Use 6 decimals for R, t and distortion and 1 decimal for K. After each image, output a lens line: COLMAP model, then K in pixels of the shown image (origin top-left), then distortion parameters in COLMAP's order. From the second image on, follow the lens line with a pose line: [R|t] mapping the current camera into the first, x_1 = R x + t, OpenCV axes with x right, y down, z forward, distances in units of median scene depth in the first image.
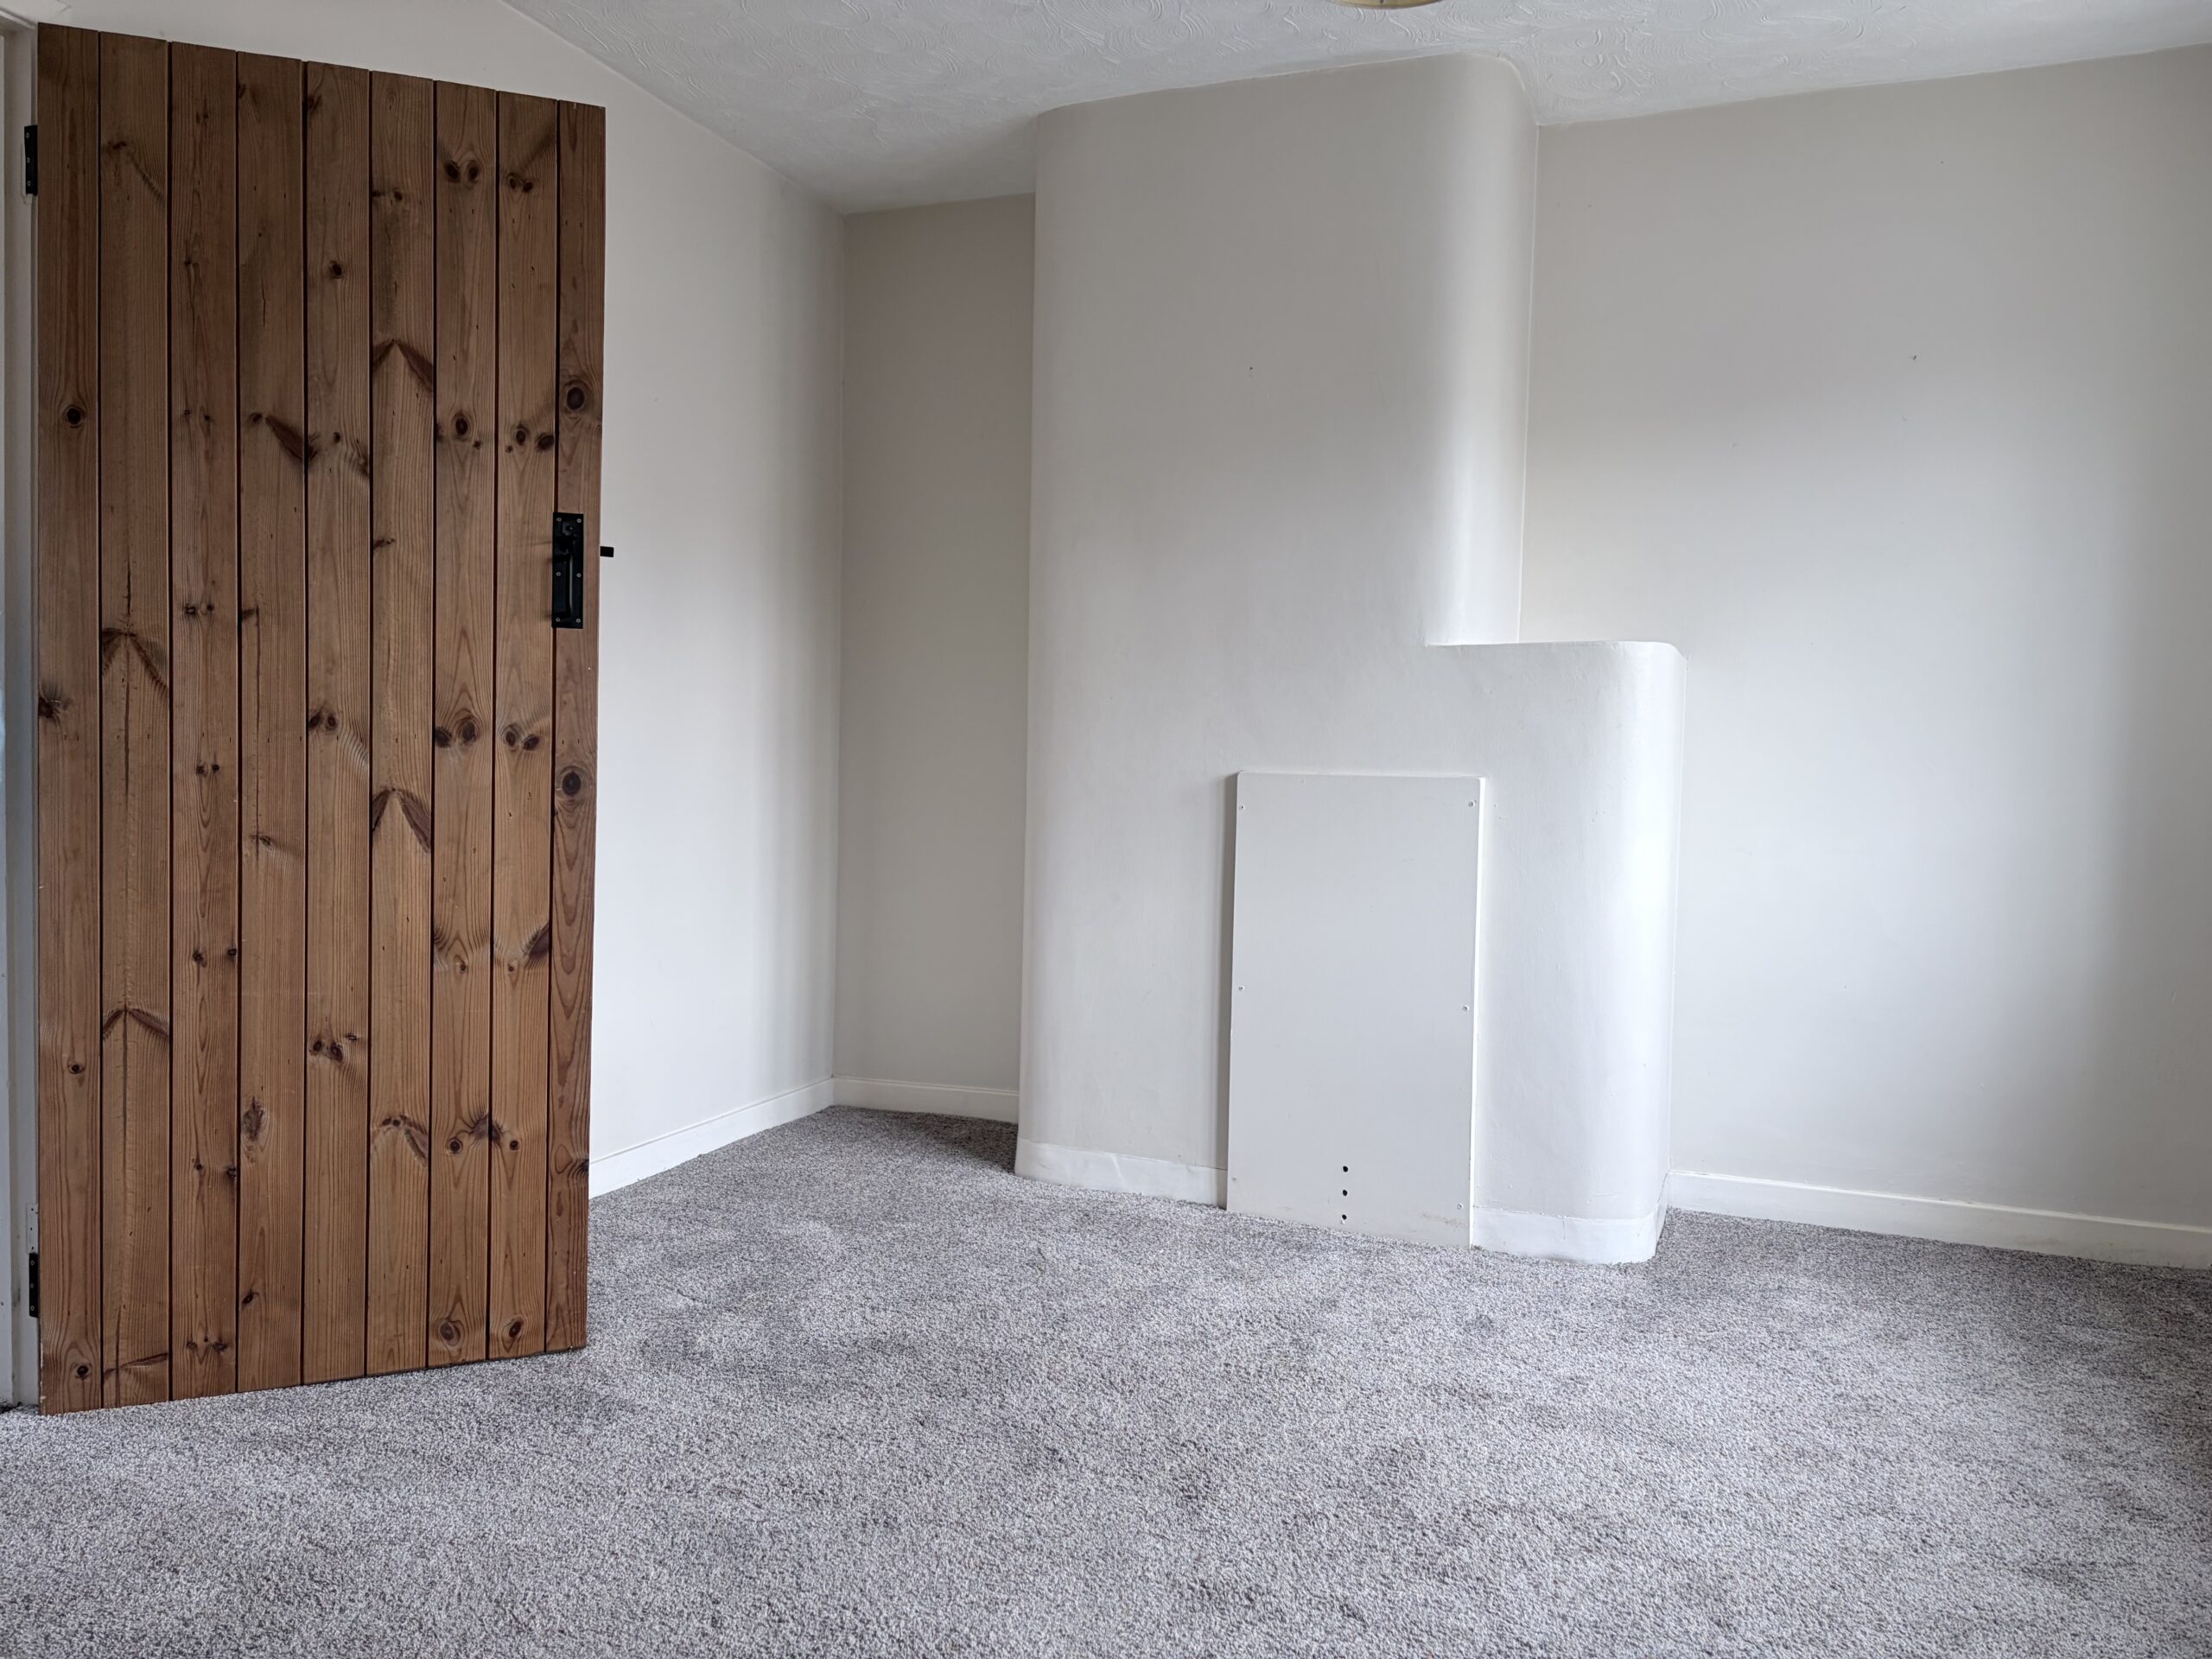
lens RADIAL K [[1675.2, 0, 1111.7], [0, 1675.2, 821.4], [0, 0, 1]] dist [0.047187, -0.025614]
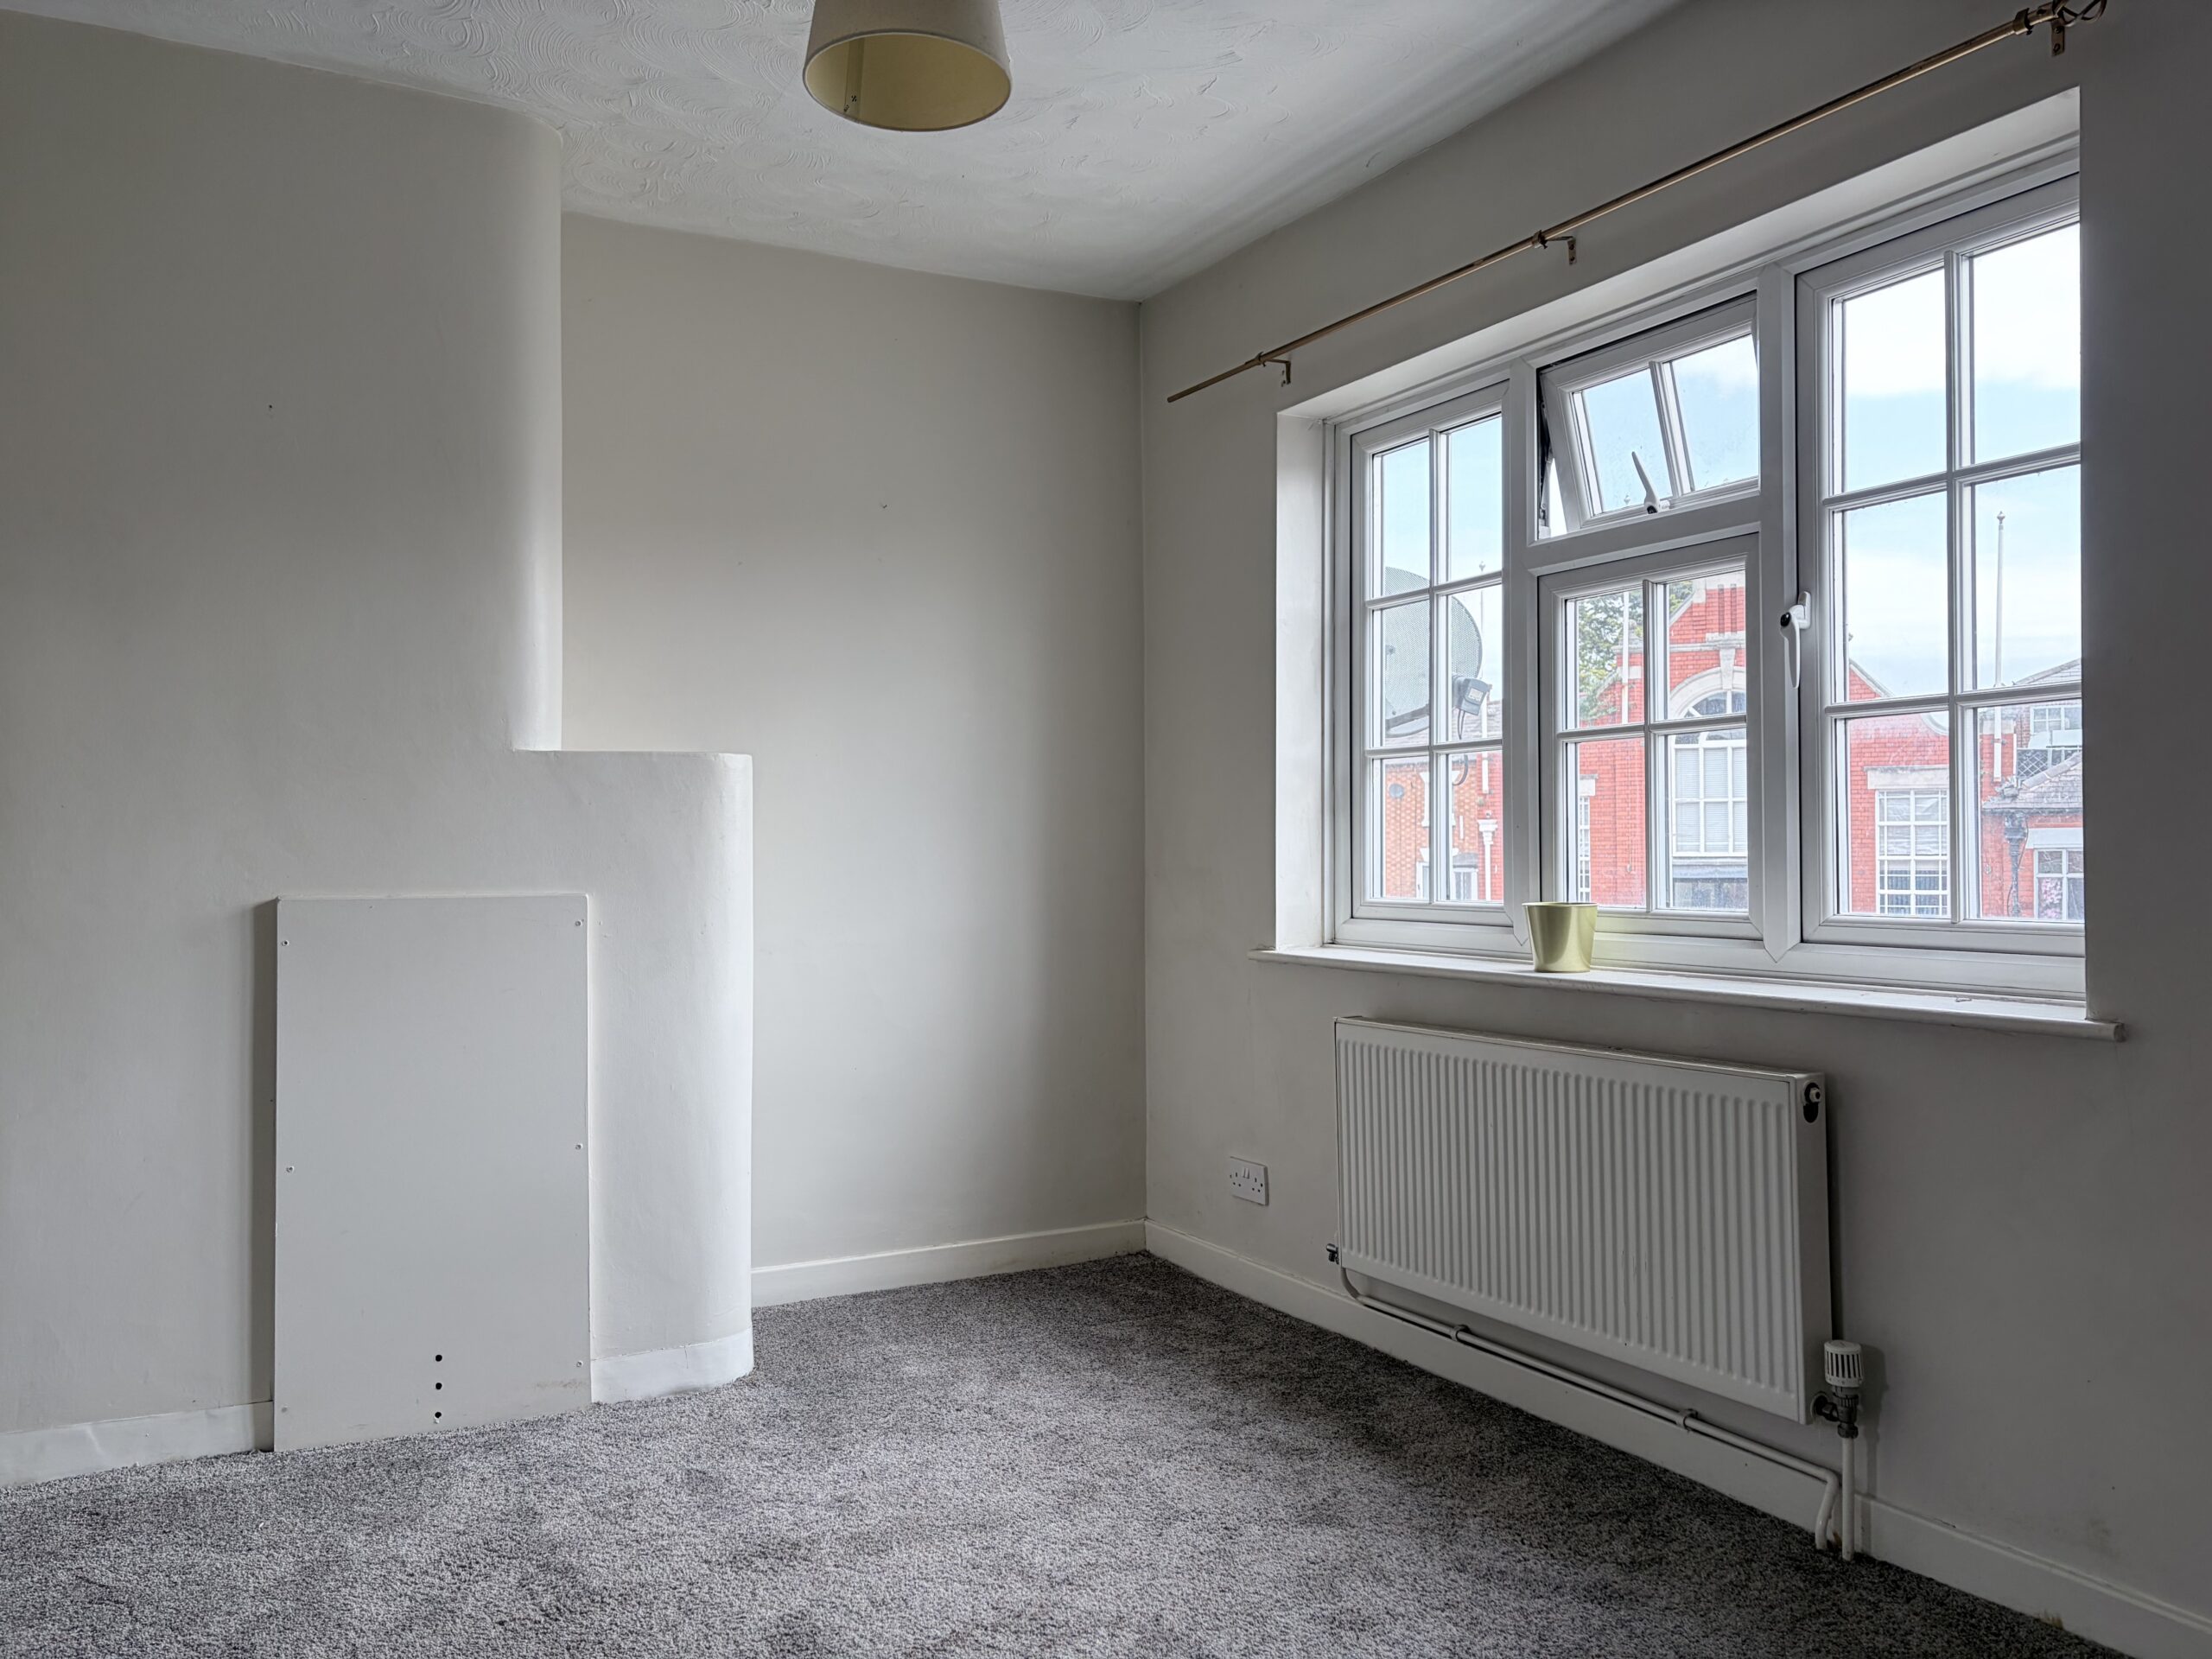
lens RADIAL K [[1675.2, 0, 1106.2], [0, 1675.2, 834.6], [0, 0, 1]] dist [0.047187, -0.025614]
pose [[0.646008, -0.017483, 0.763130, -0.306386], [0.045238, 0.998857, -0.015411, -0.031912], [-0.761989, 0.044478, 0.646061, 0.178891]]
